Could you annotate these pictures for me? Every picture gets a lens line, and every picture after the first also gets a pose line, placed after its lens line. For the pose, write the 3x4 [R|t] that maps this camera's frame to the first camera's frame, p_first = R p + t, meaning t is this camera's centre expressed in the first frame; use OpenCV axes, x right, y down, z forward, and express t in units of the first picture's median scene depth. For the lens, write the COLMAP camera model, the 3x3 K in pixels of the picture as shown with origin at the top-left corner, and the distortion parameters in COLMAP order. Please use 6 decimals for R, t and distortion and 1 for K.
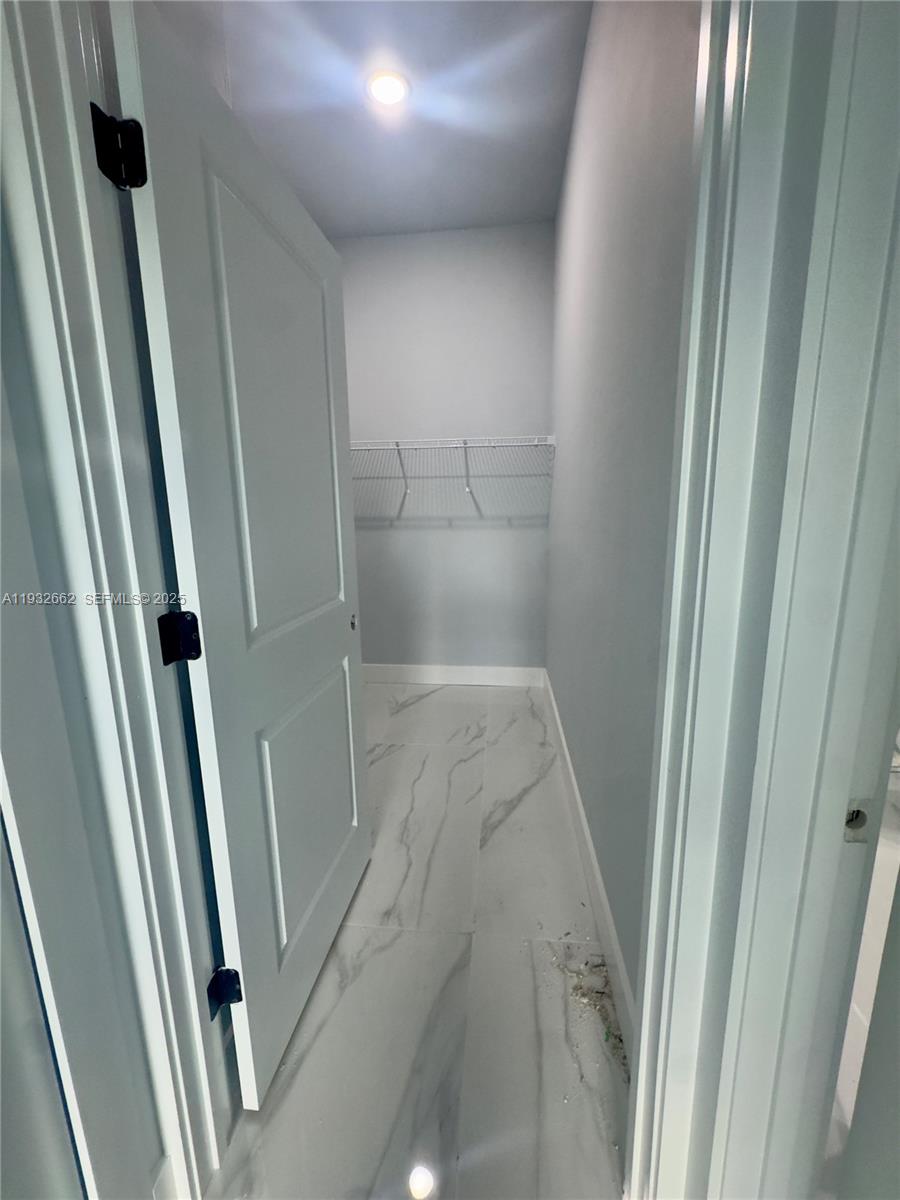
lens RADIAL K [[484.1, 0, 451.0], [0, 484.1, 601.5], [0, 0, 1]] dist [-0.008592, 0.001267]
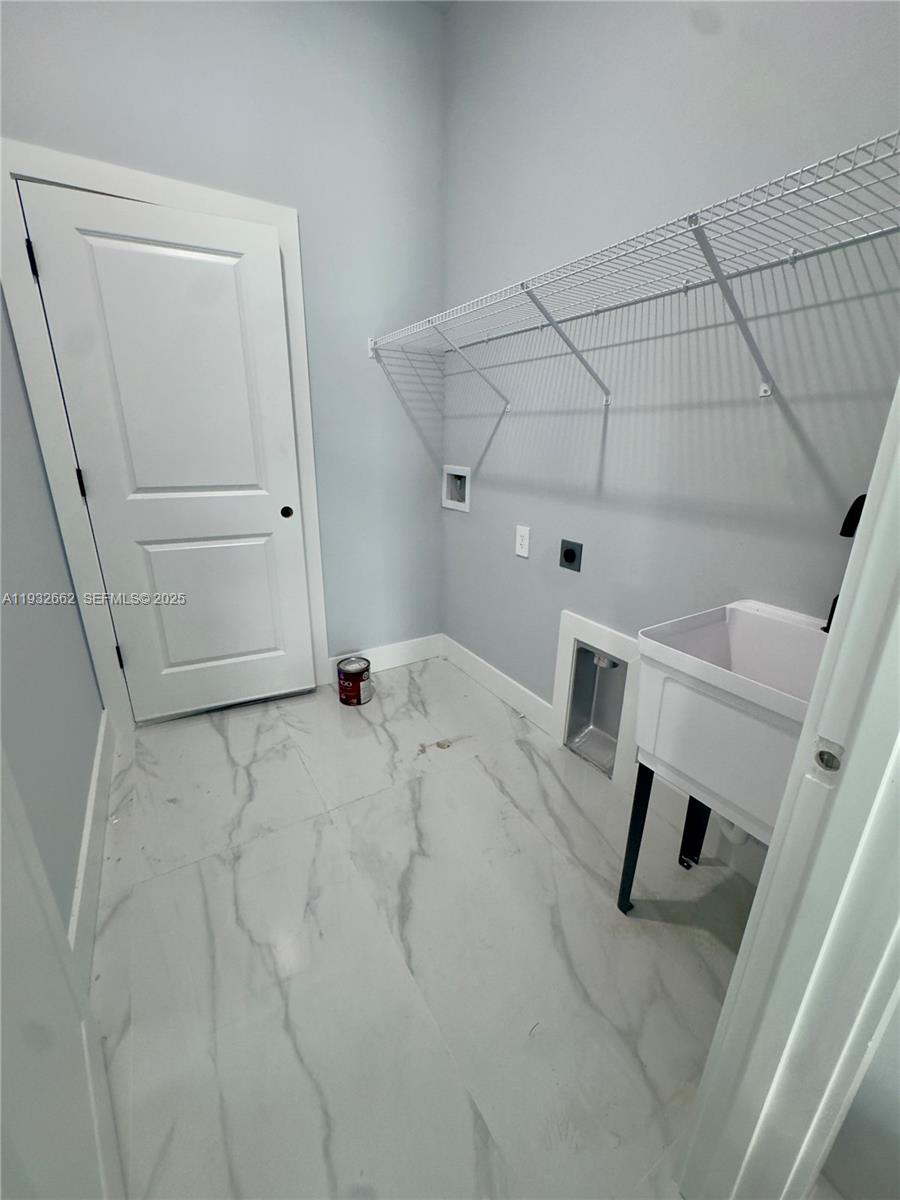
lens RADIAL K [[484.1, 0, 451.9], [0, 484.1, 600.2], [0, 0, 1]] dist [-0.008592, 0.001267]
pose [[-0.796616, 0.189683, -0.573953, -0.013737], [-0.118549, 0.882030, 0.456037, -0.291482], [0.592746, 0.431328, -0.680153, 1.548554]]
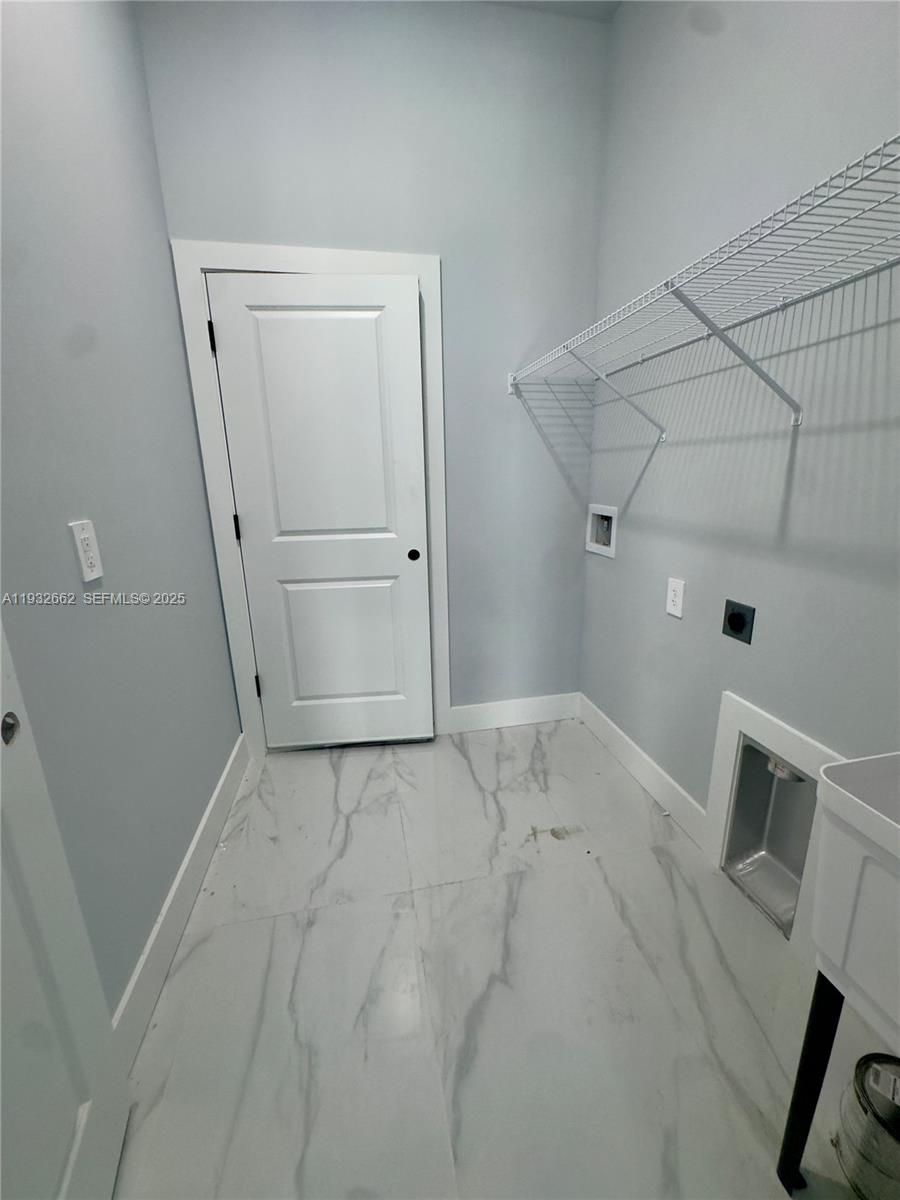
lens RADIAL K [[484.1, 0, 449.5], [0, 484.1, 599.5], [0, 0, 1]] dist [-0.008592, 0.001267]
pose [[-0.956355, 0.103613, -0.273219, -0.180420], [-0.021995, 0.906844, 0.420892, -0.287799], [0.291377, 0.408532, -0.864986, 1.477519]]
